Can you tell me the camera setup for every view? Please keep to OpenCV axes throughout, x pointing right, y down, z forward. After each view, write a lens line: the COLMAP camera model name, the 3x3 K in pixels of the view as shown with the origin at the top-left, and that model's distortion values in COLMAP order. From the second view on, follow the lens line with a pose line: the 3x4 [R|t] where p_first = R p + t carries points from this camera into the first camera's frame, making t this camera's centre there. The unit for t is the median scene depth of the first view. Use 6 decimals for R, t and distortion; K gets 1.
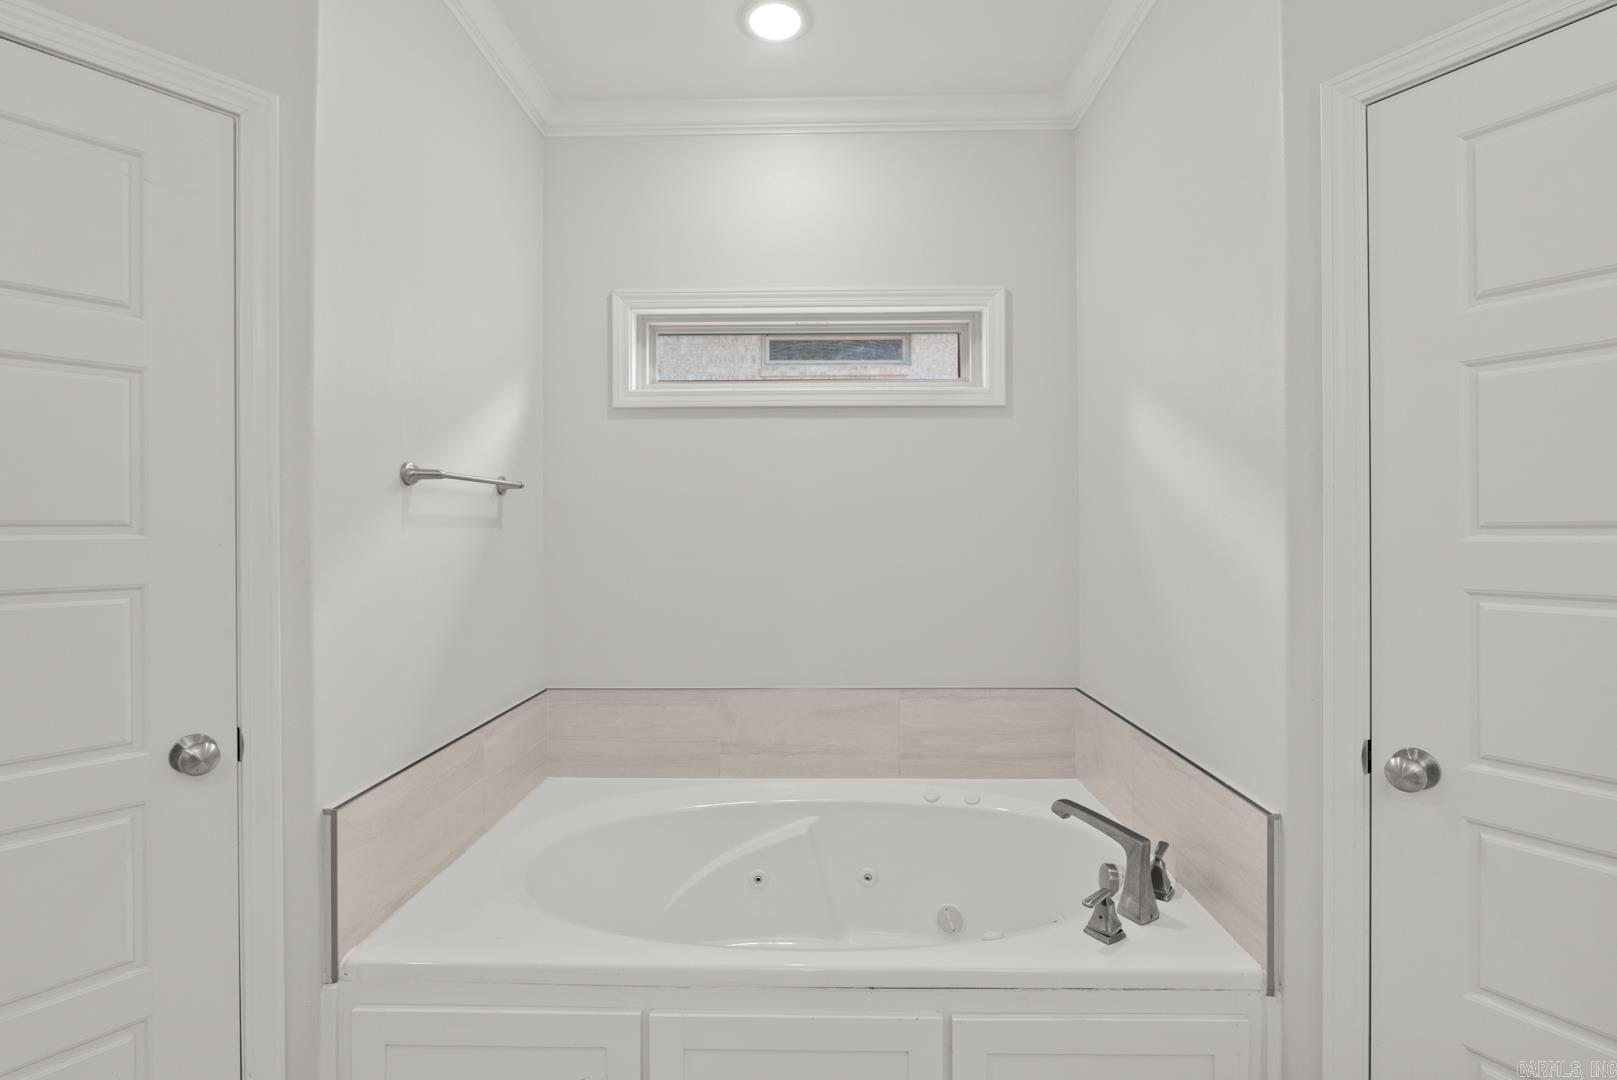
lens RADIAL K [[719.8, 0, 821.1], [0, 719.8, 530.1], [0, 0, 1]] dist [-0.012269, 0.002563]
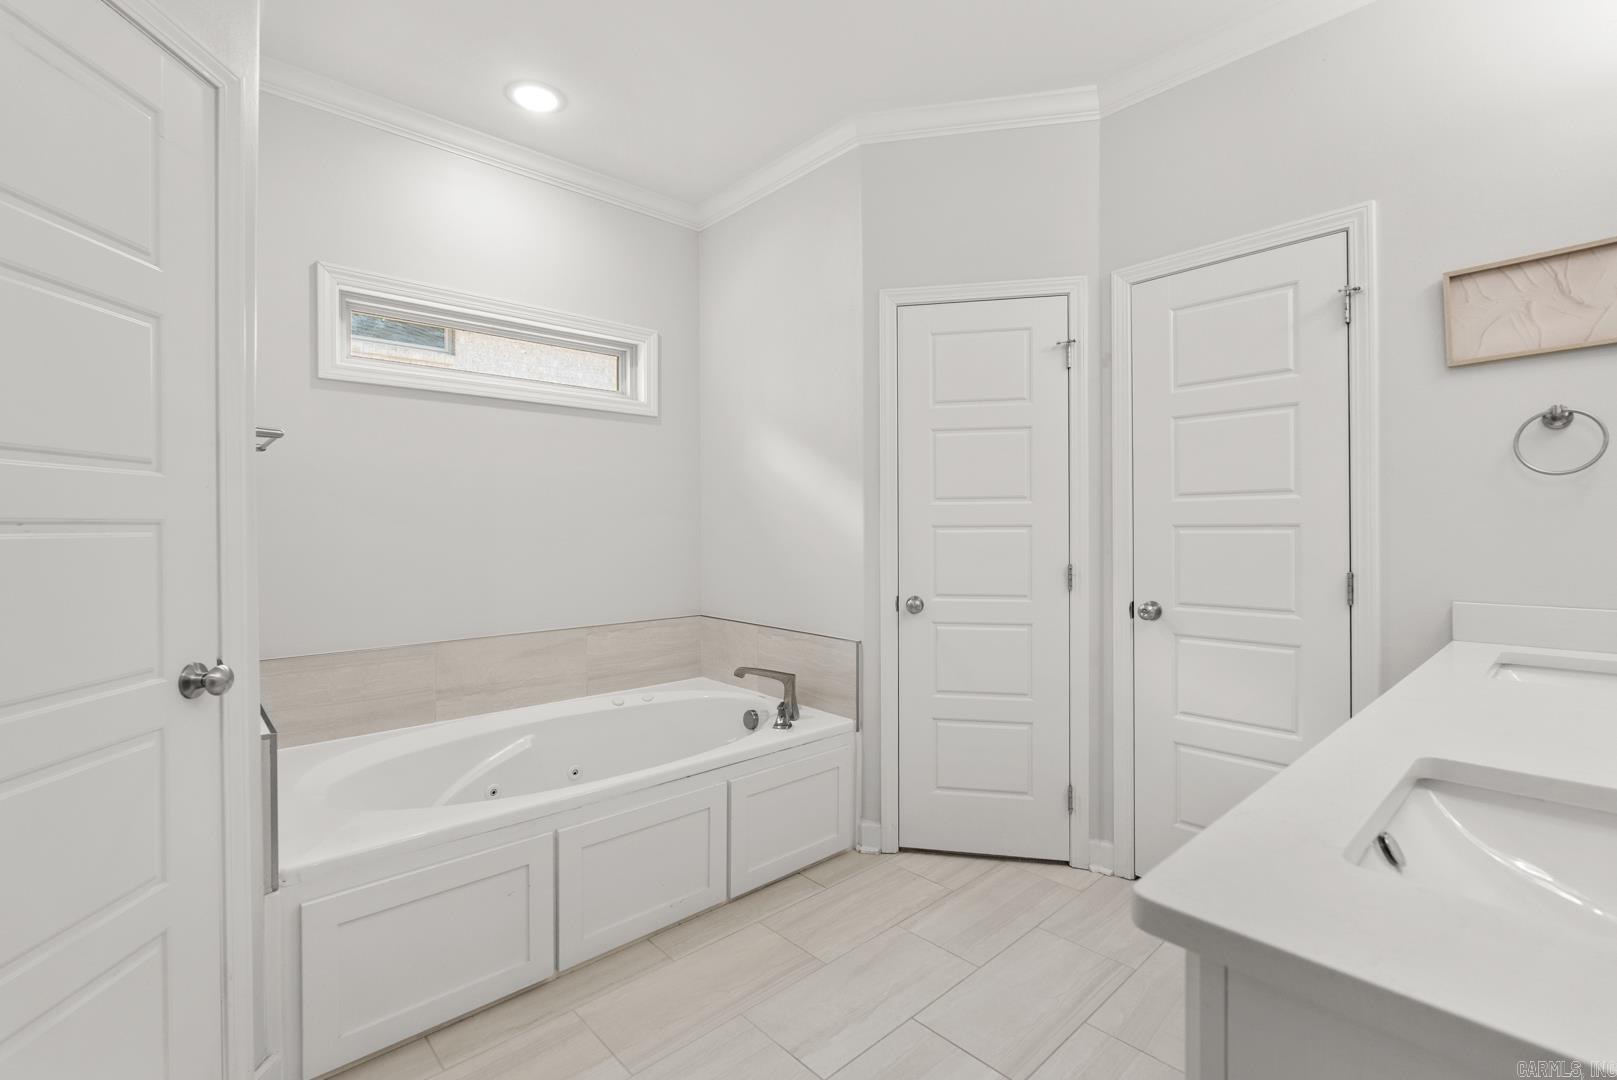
lens RADIAL K [[719.8, 0, 812.7], [0, 719.8, 535.7], [0, 0, 1]] dist [-0.012269, 0.002563]
pose [[0.721217, -0.007294, 0.692671, -0.497680], [0.002134, 0.999963, 0.008308, 0.046760], [-0.692706, -0.004514, 0.721206, -0.215937]]
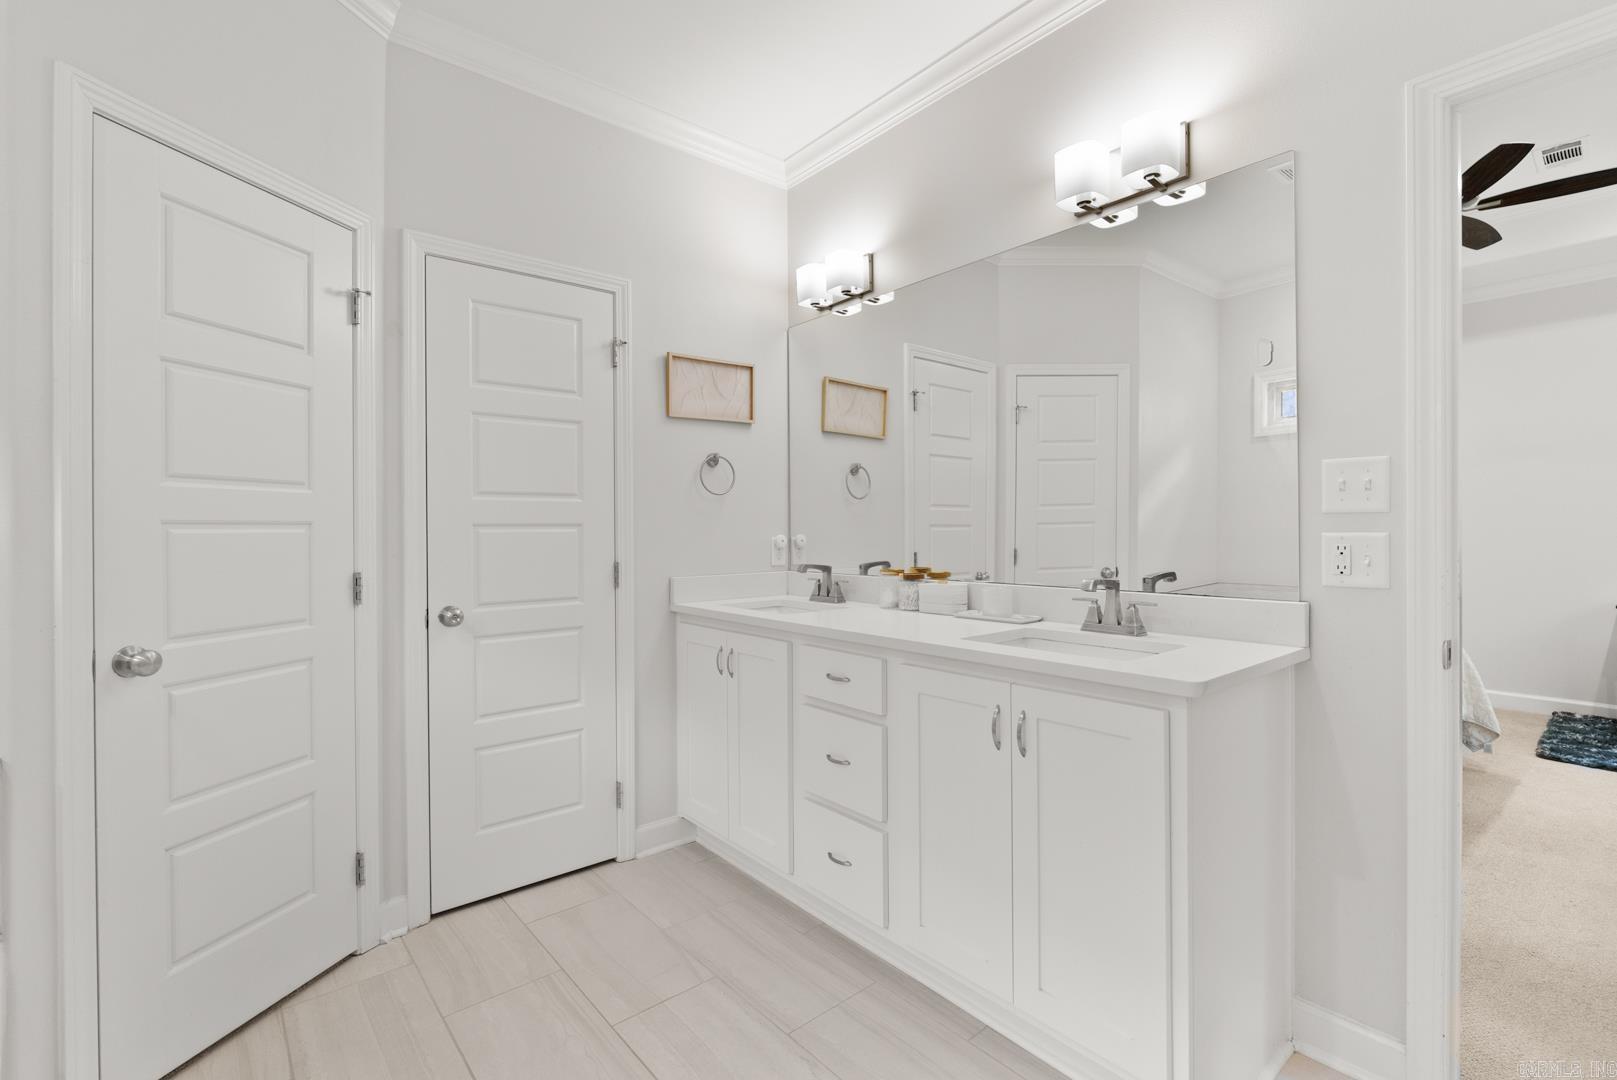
lens RADIAL K [[719.8, 0, 807.6], [0, 719.8, 534.7], [0, 0, 1]] dist [-0.012269, 0.002563]
pose [[-0.656150, -0.002179, 0.754627, -0.464737], [0.004189, 0.999970, 0.006529, 0.051547], [-0.754619, 0.007445, -0.656121, 0.461475]]
